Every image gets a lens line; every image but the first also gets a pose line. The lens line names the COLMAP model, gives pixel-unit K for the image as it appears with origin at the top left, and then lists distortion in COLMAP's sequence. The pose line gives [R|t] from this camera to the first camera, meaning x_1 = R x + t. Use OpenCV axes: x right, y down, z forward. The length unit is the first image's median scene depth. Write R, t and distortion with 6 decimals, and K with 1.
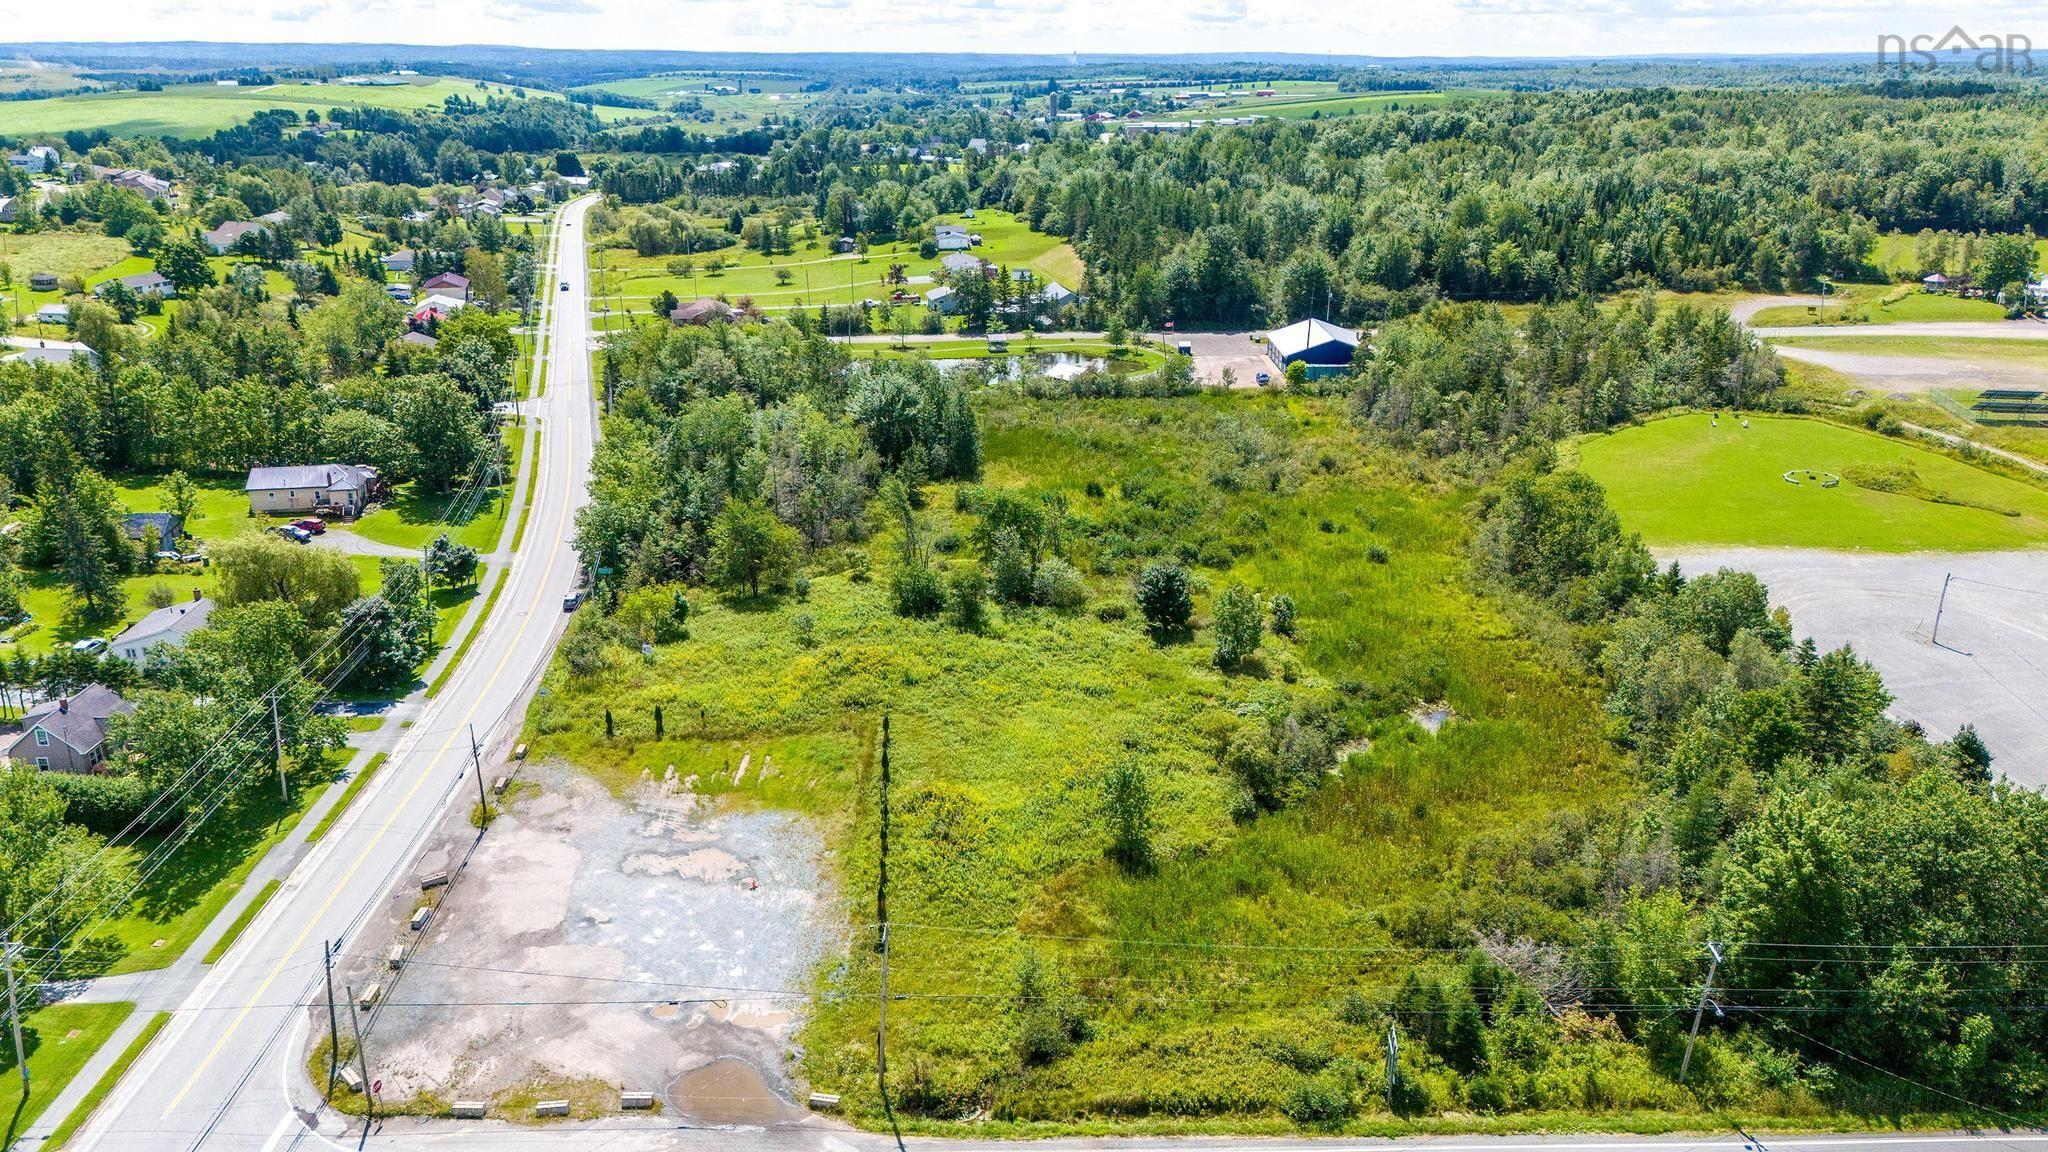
lens RADIAL K [[1498.4, 0, 1021.5], [0, 1498.4, 587.9], [0, 0, 1]] dist [0.076280, -0.078216]
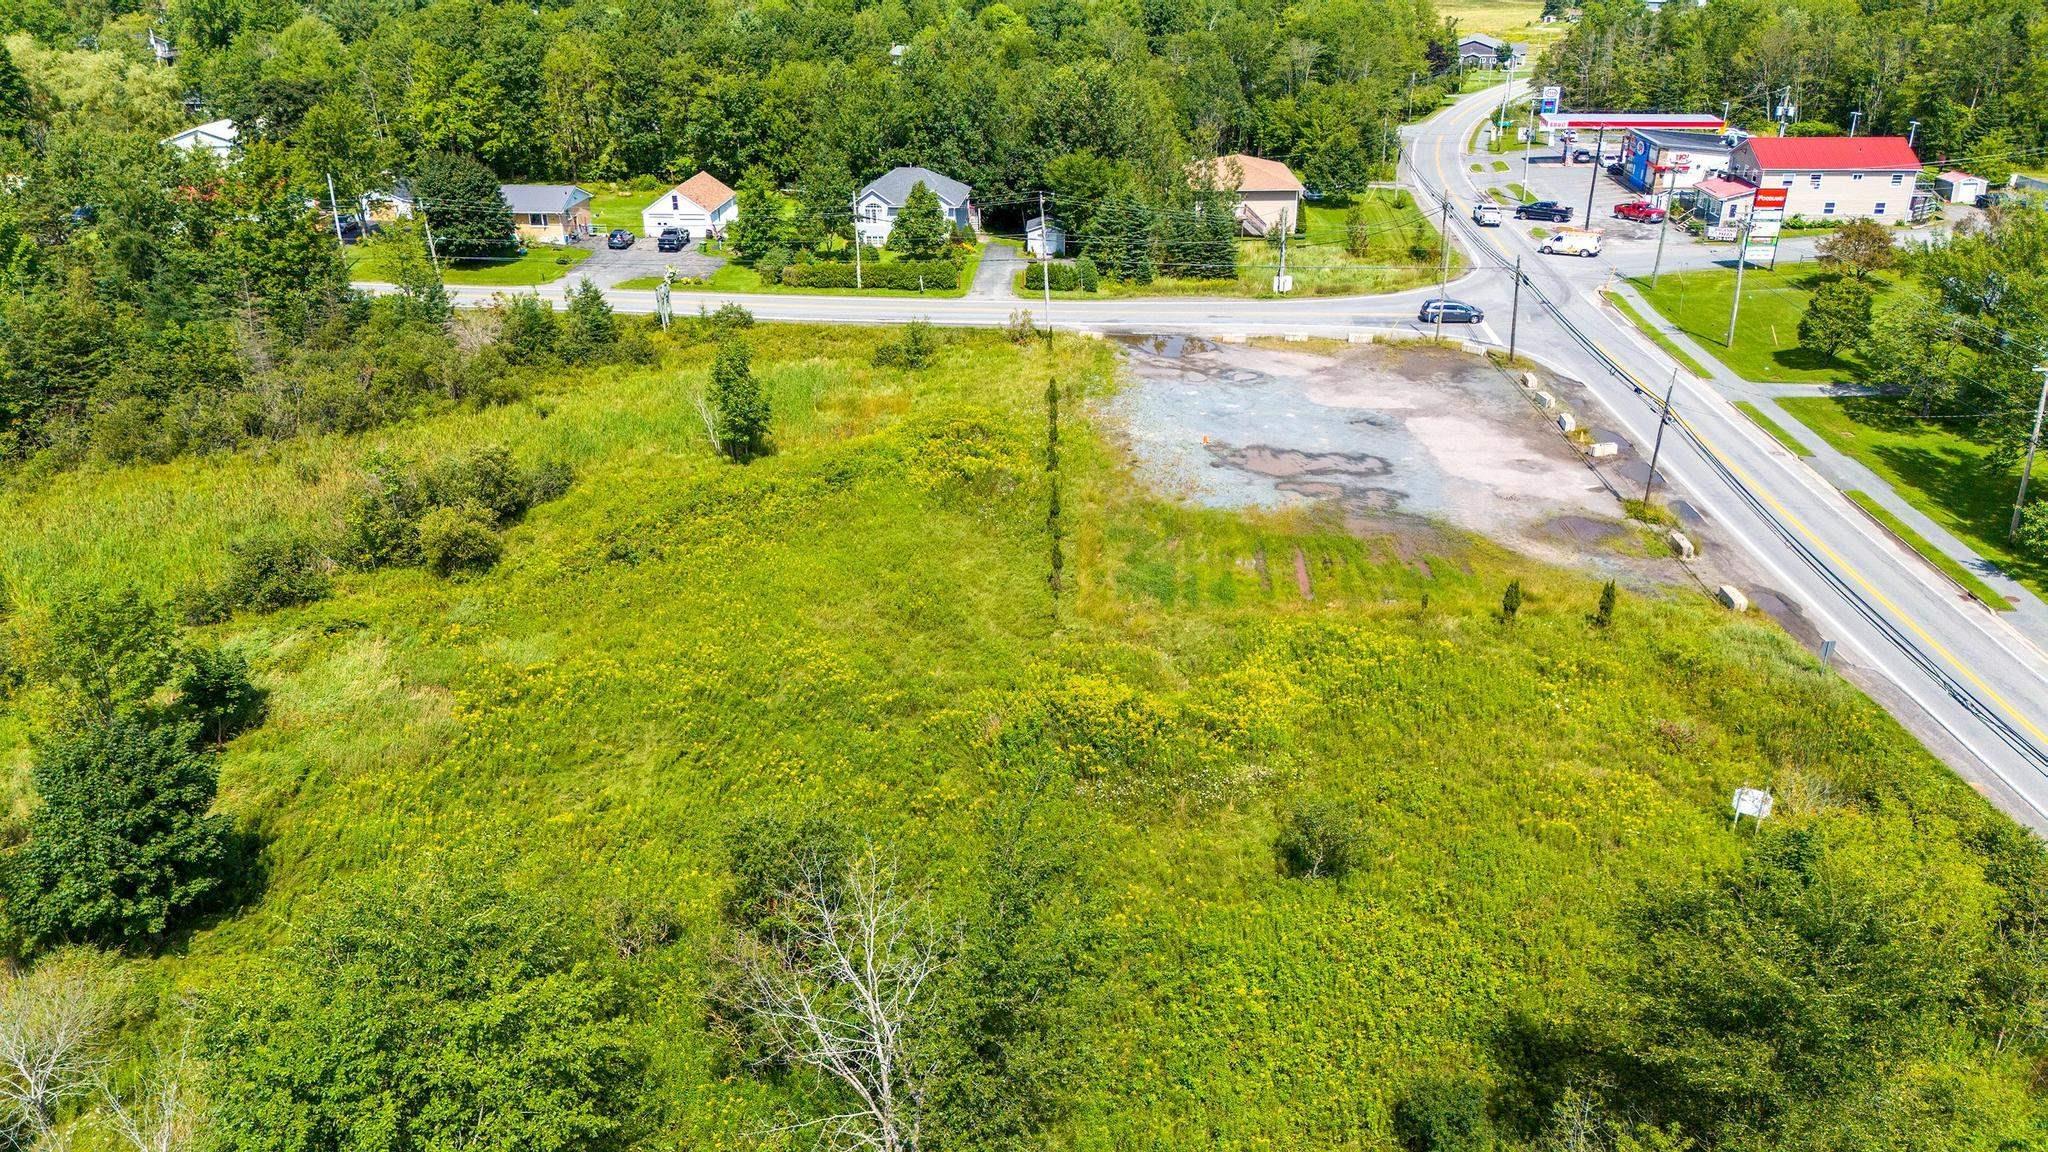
lens RADIAL K [[1498.4, 0, 1021.5], [0, 1498.4, 587.9], [0, 0, 1]] dist [0.076280, -0.078216]
pose [[-0.996014, -0.030769, 0.083718, -0.102368], [0.036049, 0.719664, 0.693386, -0.229369], [-0.081584, 0.693640, -0.715687, 1.157221]]
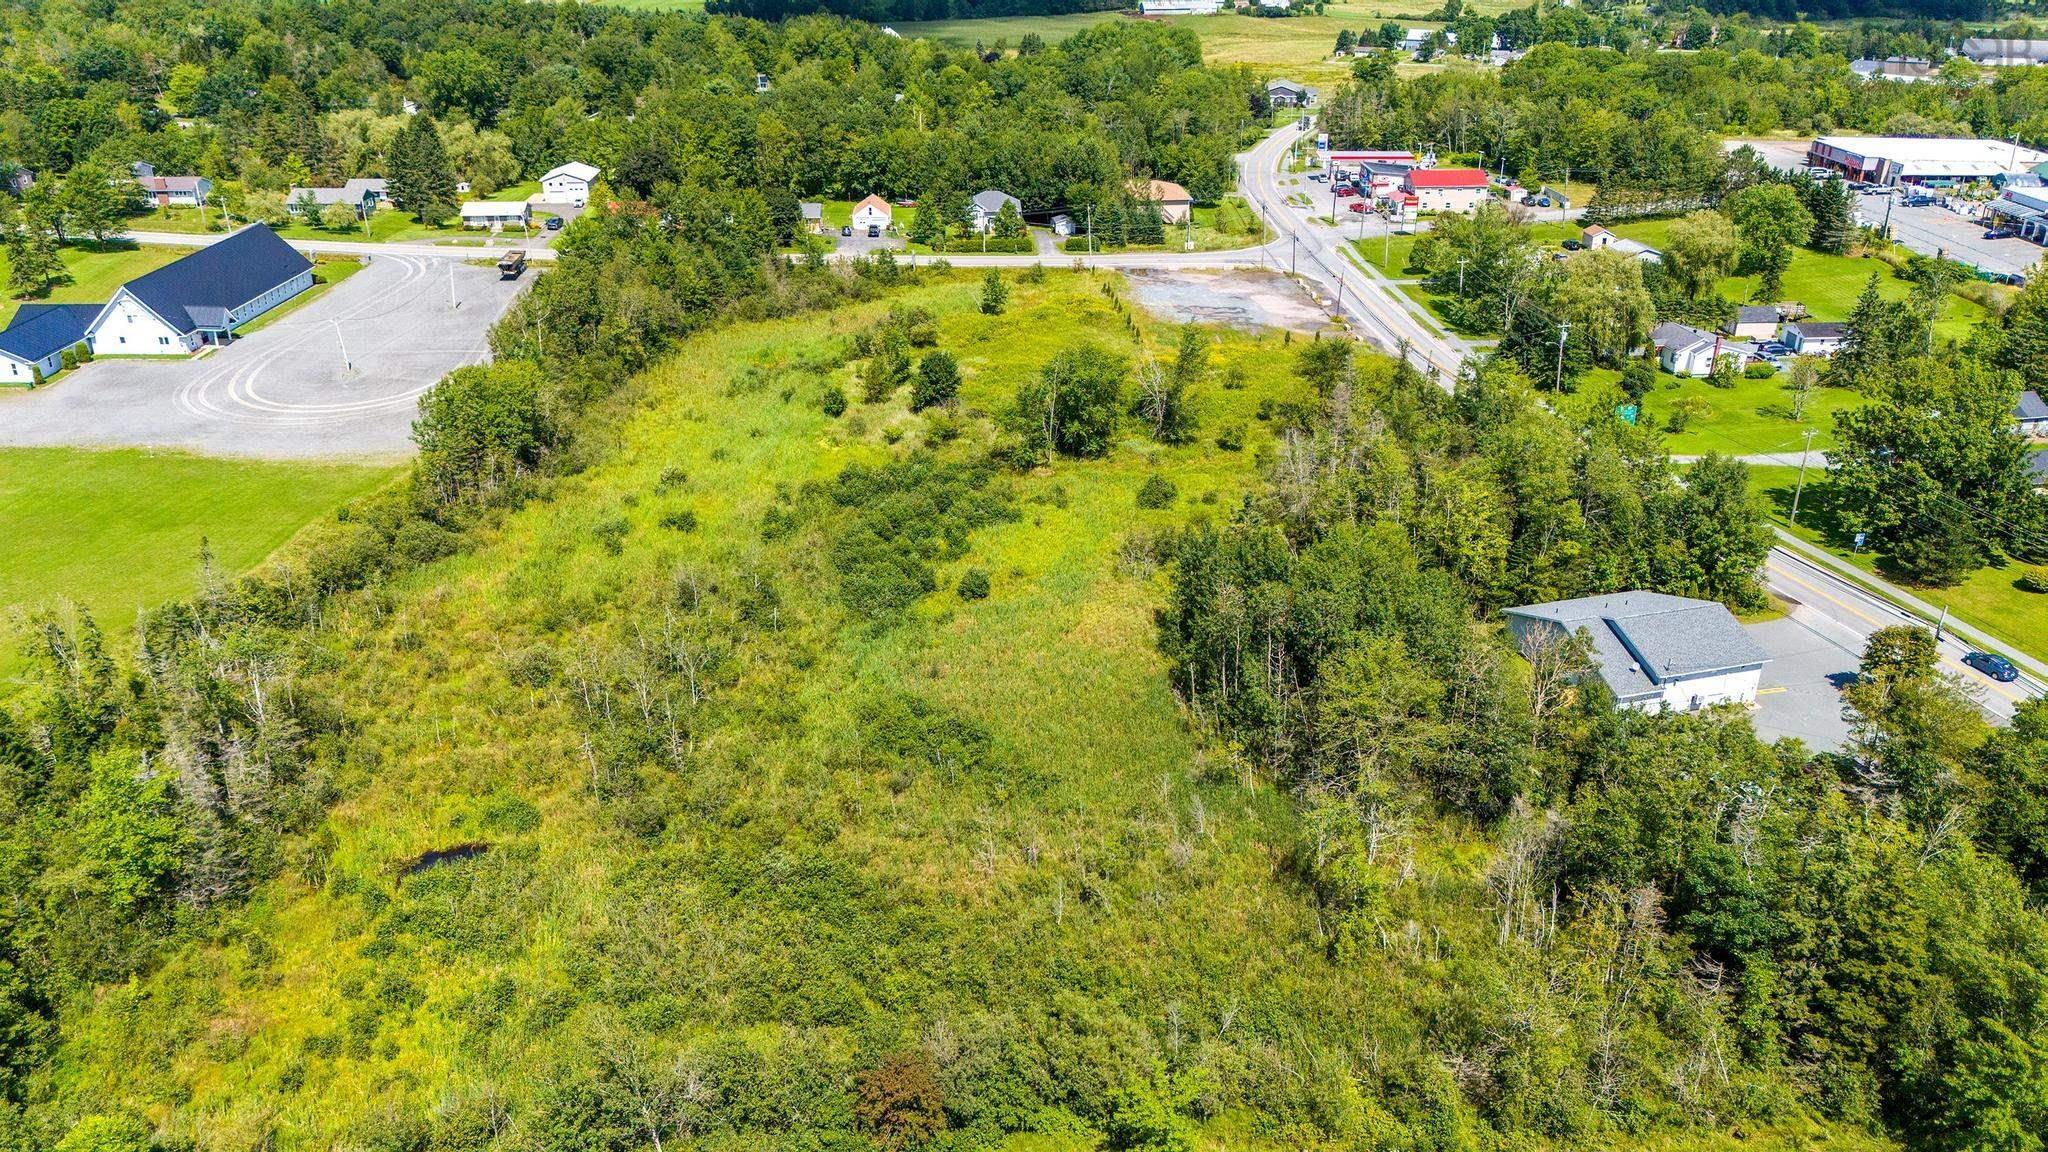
lens RADIAL K [[1498.4, 0, 1021.5], [0, 1498.4, 587.9], [0, 0, 1]] dist [0.076280, -0.078216]
pose [[-0.999814, 0.009328, -0.016856, 0.051112], [-0.005060, 0.717059, 0.696994, -0.682153], [0.018589, 0.696950, -0.716879, 1.929271]]
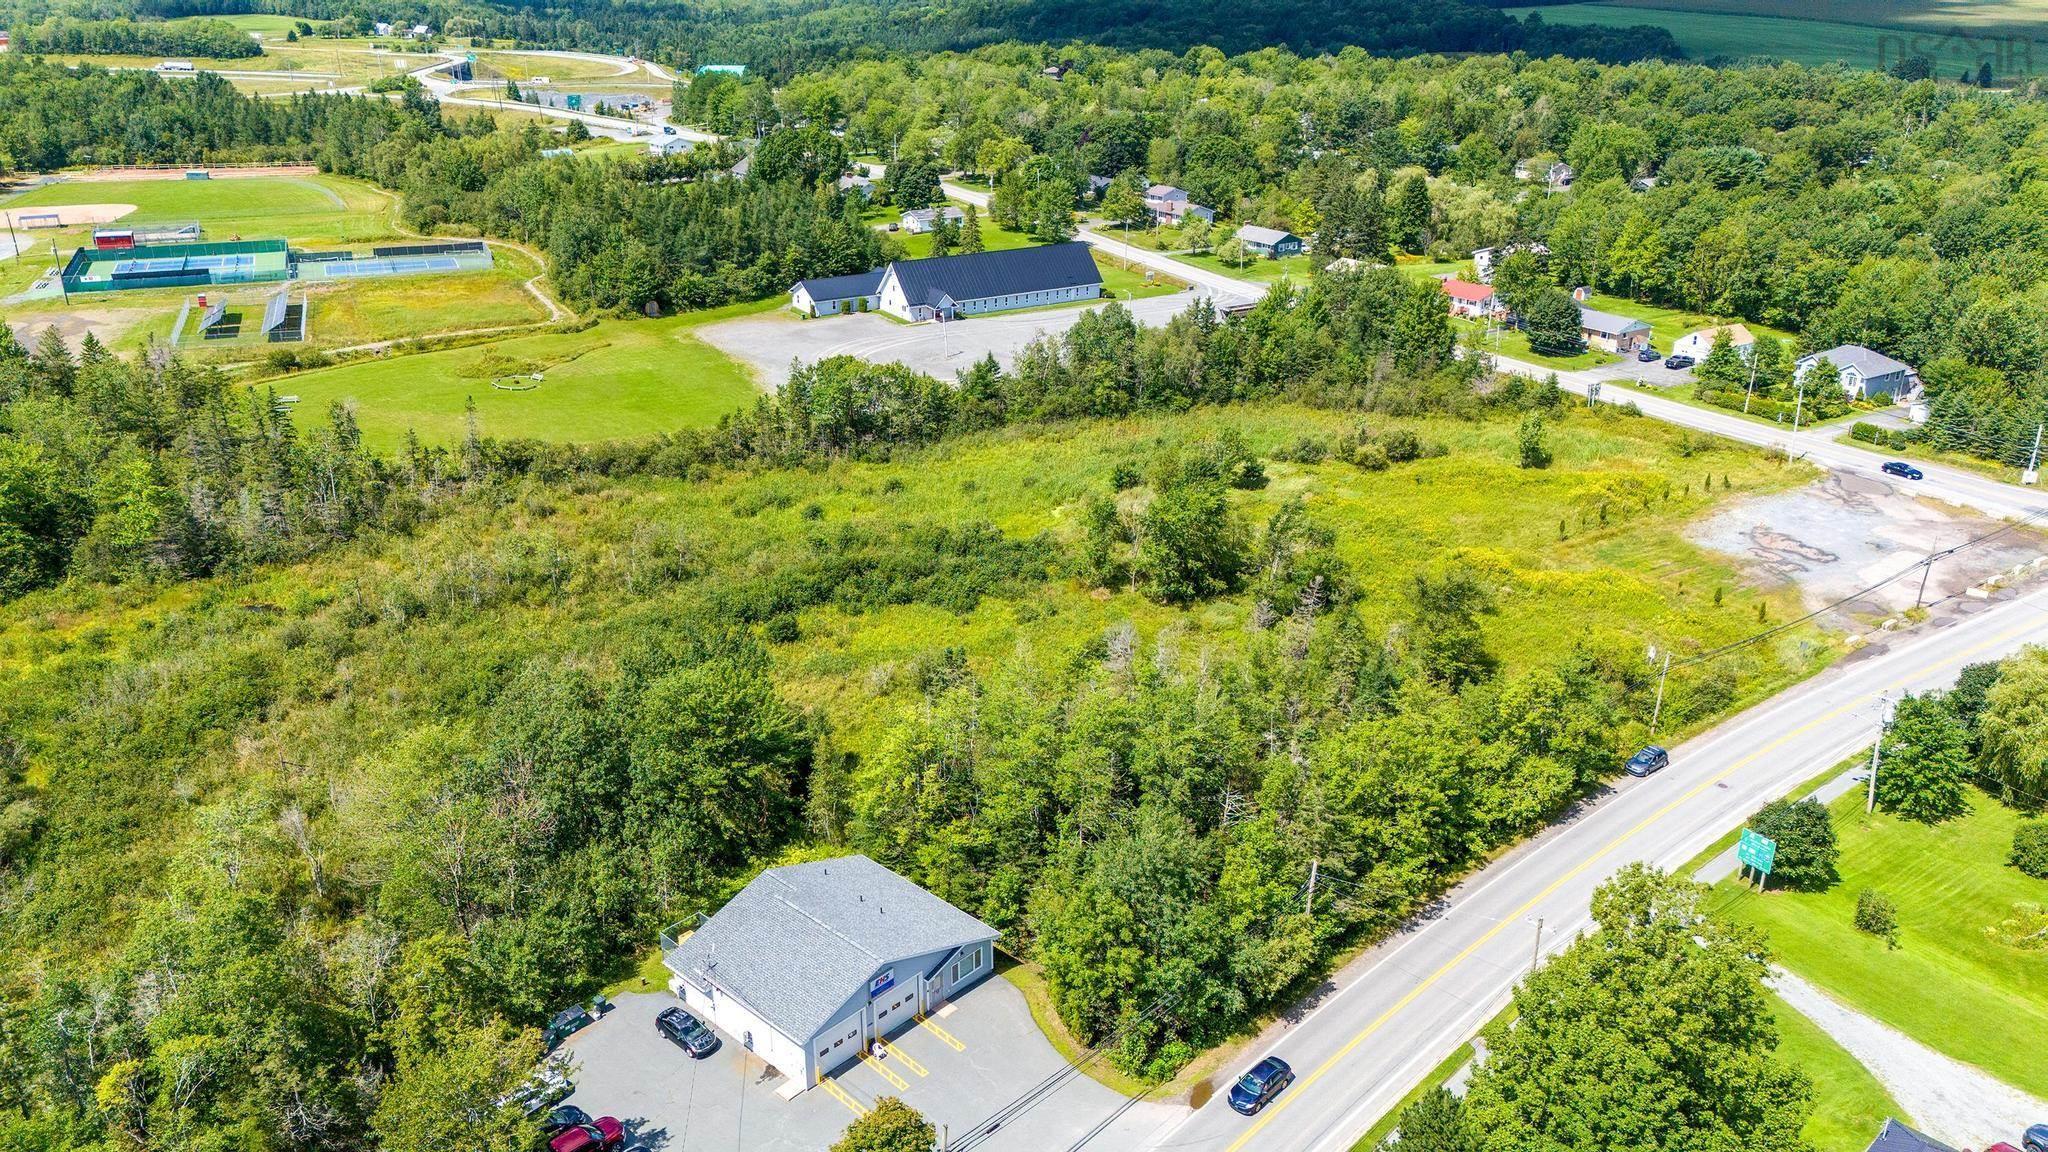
lens RADIAL K [[1498.4, 0, 1021.5], [0, 1498.4, 587.9], [0, 0, 1]] dist [0.076280, -0.078216]
pose [[-0.527764, -0.323187, 0.785503, -0.698443], [0.285219, 0.803657, 0.522289, -0.528641], [-0.800072, 0.499686, -0.331962, 1.481212]]
